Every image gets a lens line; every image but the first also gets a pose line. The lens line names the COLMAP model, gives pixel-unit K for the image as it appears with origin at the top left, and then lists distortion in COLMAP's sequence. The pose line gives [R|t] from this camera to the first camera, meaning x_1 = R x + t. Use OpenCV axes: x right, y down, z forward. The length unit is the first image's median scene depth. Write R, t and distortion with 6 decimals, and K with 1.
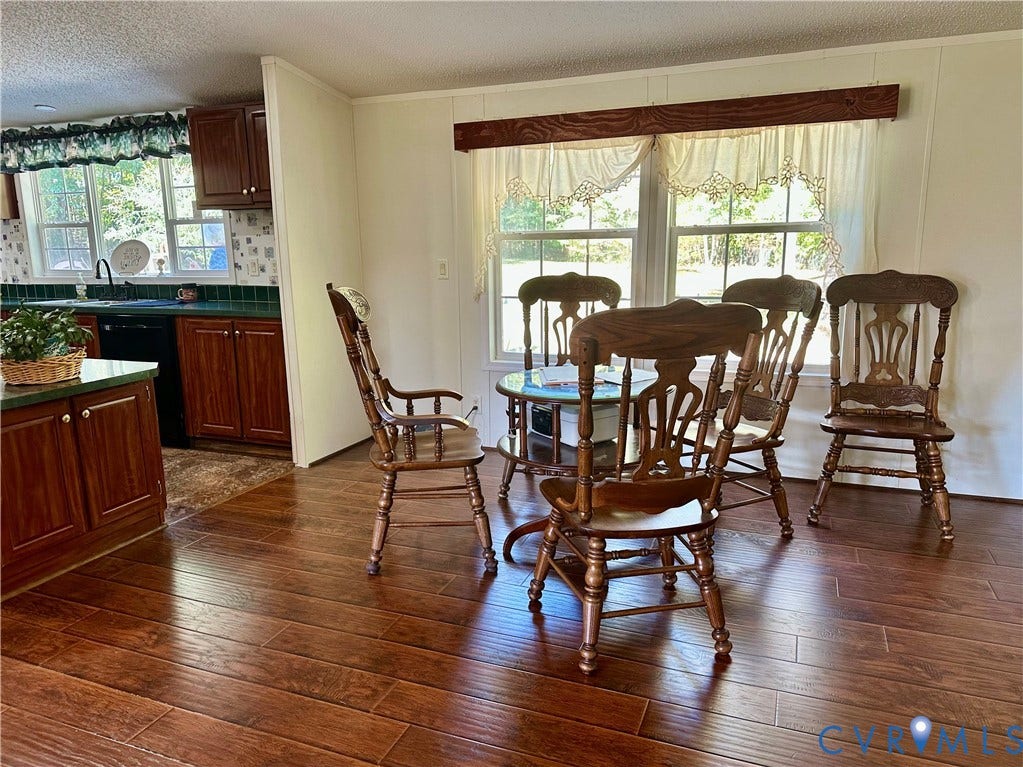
lens RADIAL K [[757.8, 0, 512.5], [0, 757.8, 386.8], [0, 0, 1]] dist [0.003336, 0.002358]
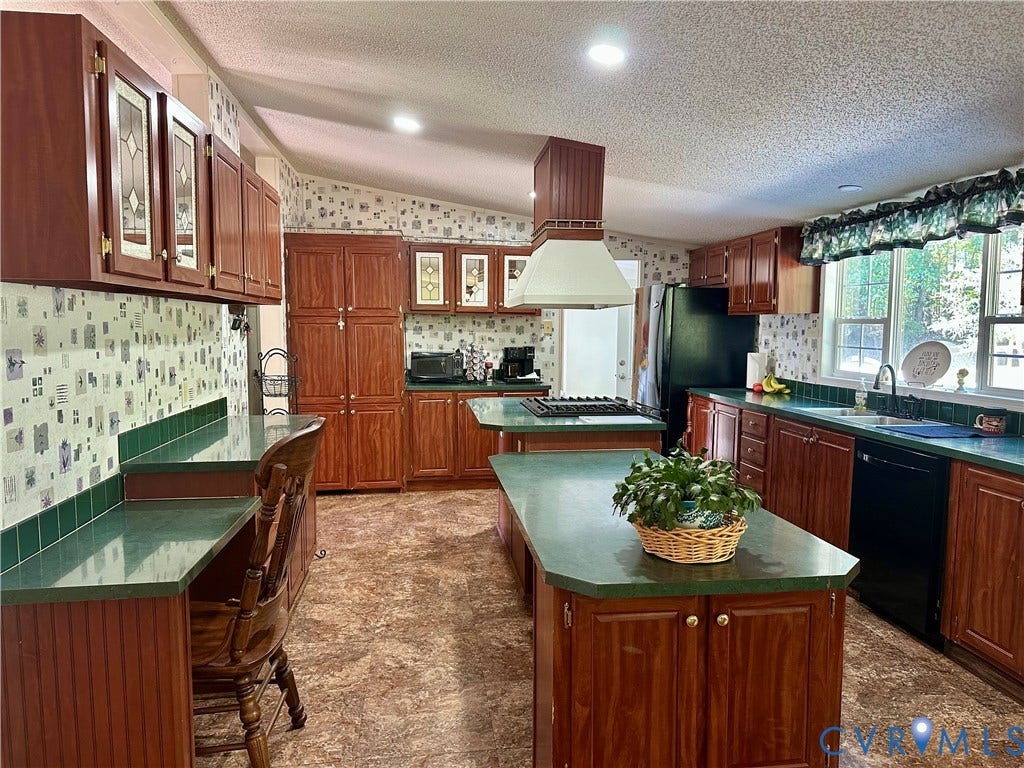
lens RADIAL K [[727.9, 0, 513.1], [0, 727.9, 389.3], [0, 0, 1]] dist [0.022241, -0.019484]
pose [[0.497163, 0.095202, -0.862418, -0.067788], [-0.178191, 0.983978, 0.005898, -0.076743], [0.849162, 0.150743, 0.506162, 0.277896]]
